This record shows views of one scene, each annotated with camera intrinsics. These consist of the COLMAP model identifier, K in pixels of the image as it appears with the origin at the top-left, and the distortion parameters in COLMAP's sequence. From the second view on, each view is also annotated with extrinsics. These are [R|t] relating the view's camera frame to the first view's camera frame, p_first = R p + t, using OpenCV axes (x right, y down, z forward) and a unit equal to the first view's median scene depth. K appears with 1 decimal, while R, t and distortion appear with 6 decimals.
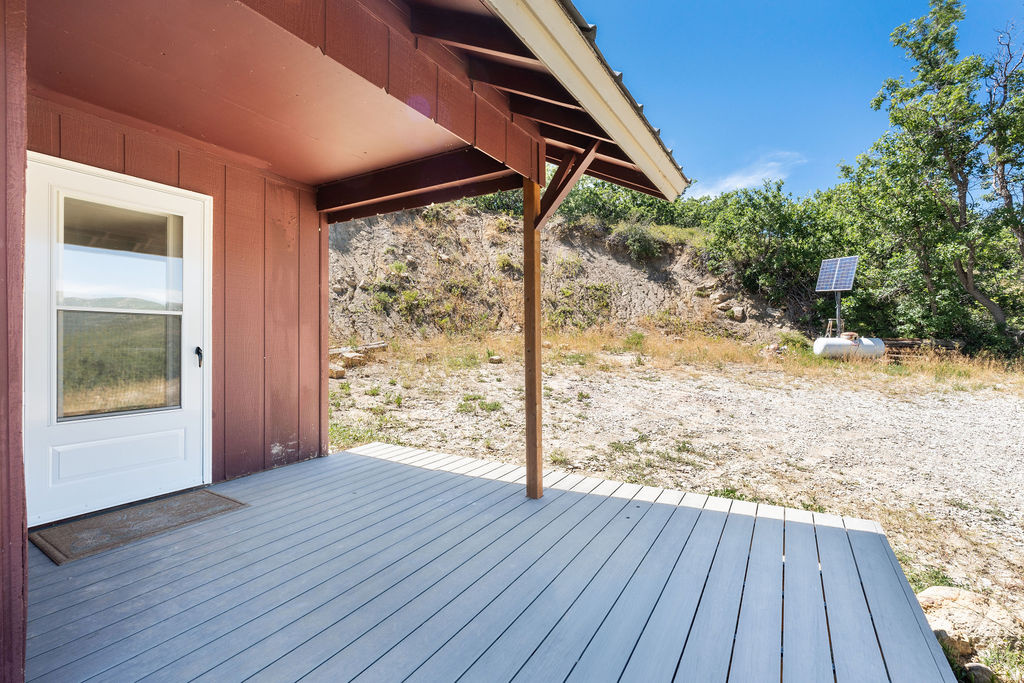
lens RADIAL K [[453.2, 0, 513.4], [0, 453.2, 339.6], [0, 0, 1]] dist [-0.004238, 0.001811]
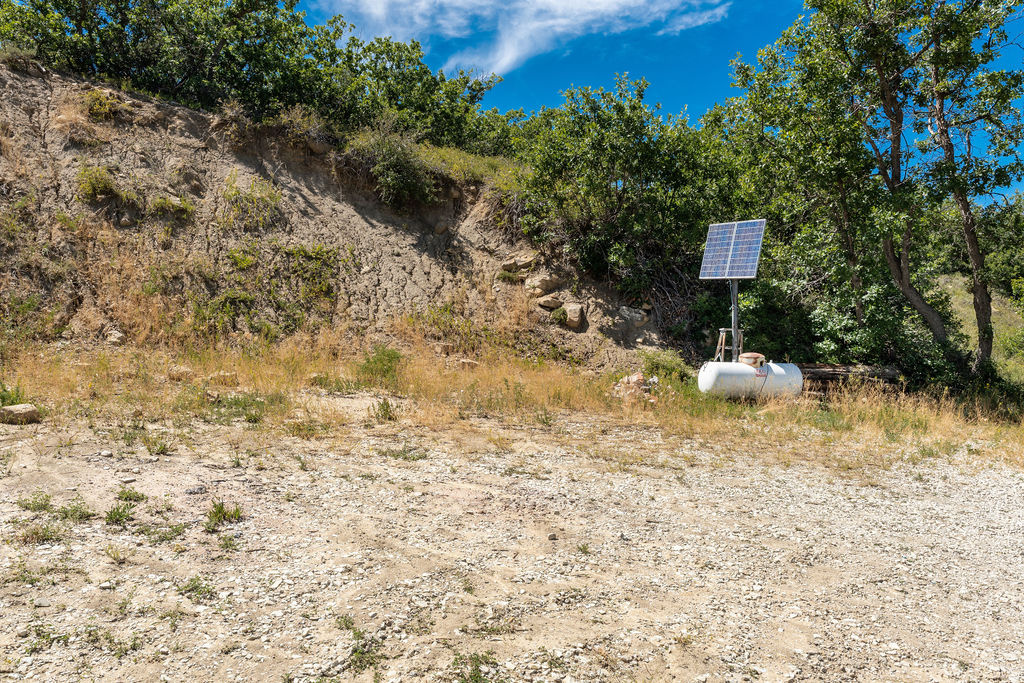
lens RADIAL K [[826.4, 0, 512.8], [0, 826.4, 343.2], [0, 0, 1]] dist [-0.008594, -0.003066]
pose [[0.920414, 0.015538, 0.390637, 0.052817], [-0.006951, 0.999702, -0.023385, -0.001647], [-0.390884, 0.018809, 0.920248, 0.139677]]
